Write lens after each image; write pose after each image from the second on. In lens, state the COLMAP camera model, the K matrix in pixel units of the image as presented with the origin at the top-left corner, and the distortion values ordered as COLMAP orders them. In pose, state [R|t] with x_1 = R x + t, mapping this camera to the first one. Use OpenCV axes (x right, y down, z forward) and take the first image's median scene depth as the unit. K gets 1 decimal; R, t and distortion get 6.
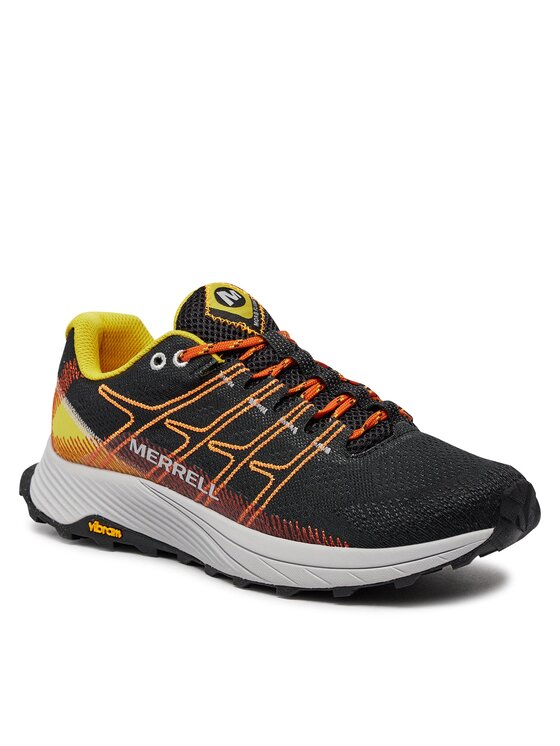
lens RADIAL K [[2199.4, 0, 279.2], [0, 2199.4, 372.9], [0, 0, 1]] dist [0.856212, 0.000000]
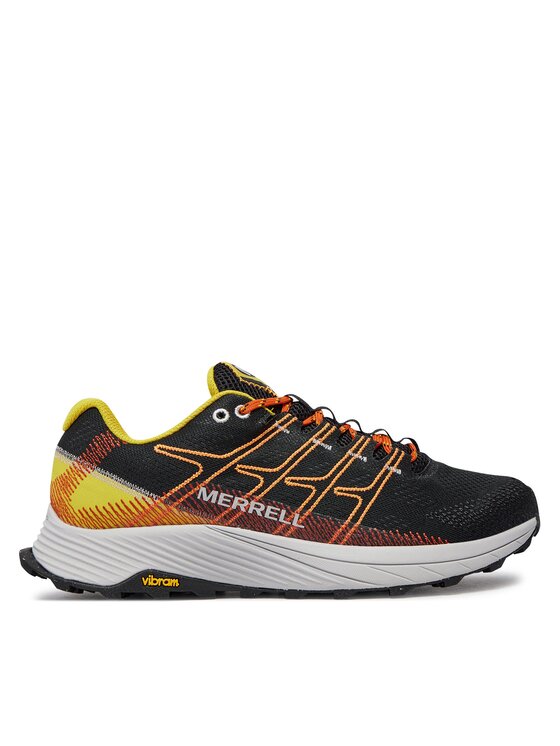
lens RADIAL K [[1236.1, 0, 280.6], [0, 1236.1, 374.2], [0, 0, 1]] dist [0.062955, 0.000000]
pose [[0.779372, 0.032941, 0.625695, -0.429729], [0.133645, 0.966896, -0.217374, 0.116380], [-0.612143, 0.253036, 0.749169, 0.506945]]
